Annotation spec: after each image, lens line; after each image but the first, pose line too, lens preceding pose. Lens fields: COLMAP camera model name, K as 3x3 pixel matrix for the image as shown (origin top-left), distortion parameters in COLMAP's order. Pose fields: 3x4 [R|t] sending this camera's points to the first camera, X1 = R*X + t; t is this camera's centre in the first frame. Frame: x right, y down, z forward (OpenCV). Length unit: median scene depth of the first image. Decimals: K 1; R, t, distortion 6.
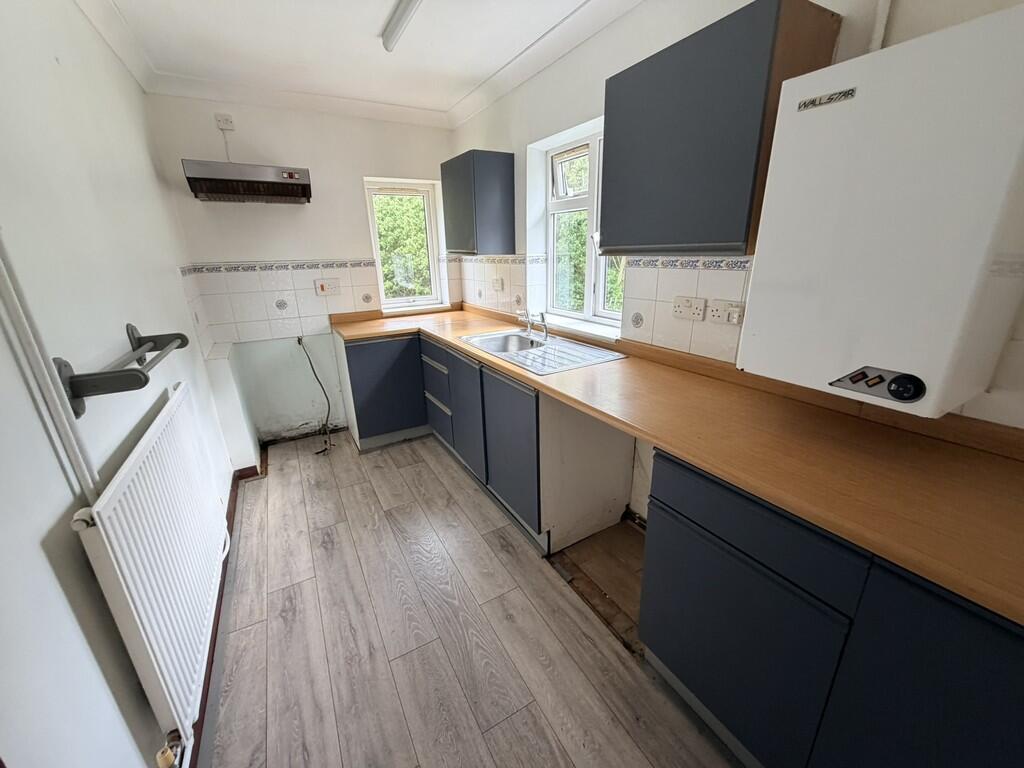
lens RADIAL K [[407.4, 0, 509.4], [0, 407.4, 384.9], [0, 0, 1]] dist [0.001197, -0.000068]
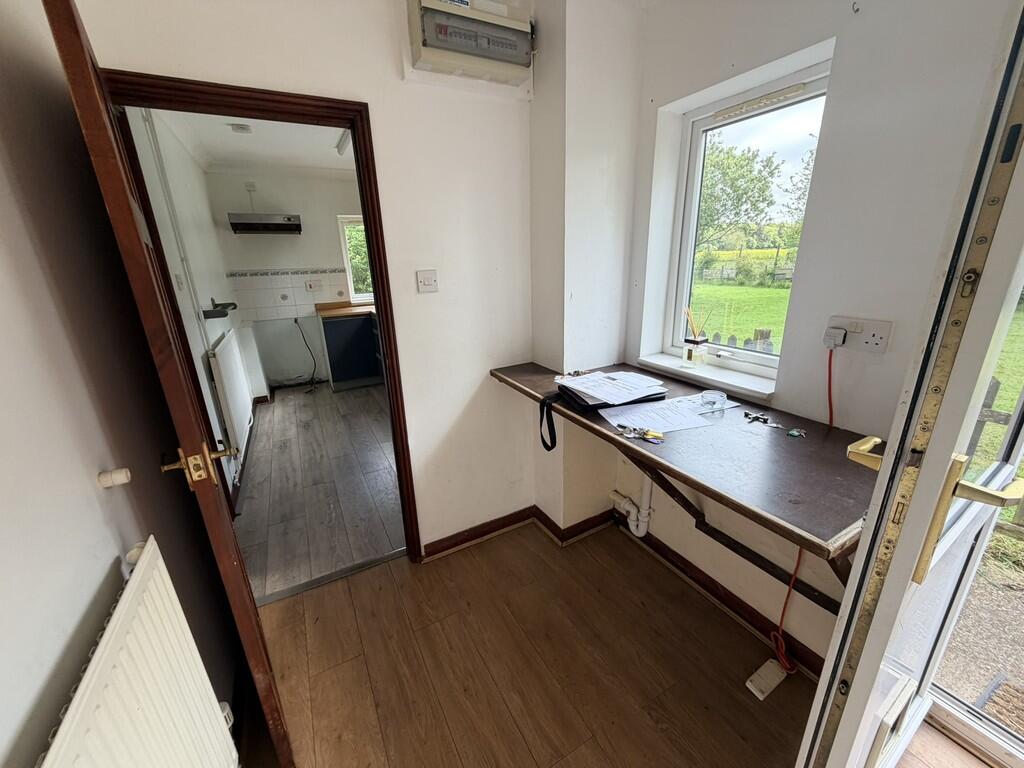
lens RADIAL K [[407.4, 0, 509.4], [0, 407.4, 384.9], [0, 0, 1]] dist [0.001197, -0.000068]
pose [[0.999785, -0.000597, -0.020750, 0.372919], [0.000255, 0.999864, -0.016490, 0.183665], [0.020757, 0.016481, 0.999649, -0.598216]]
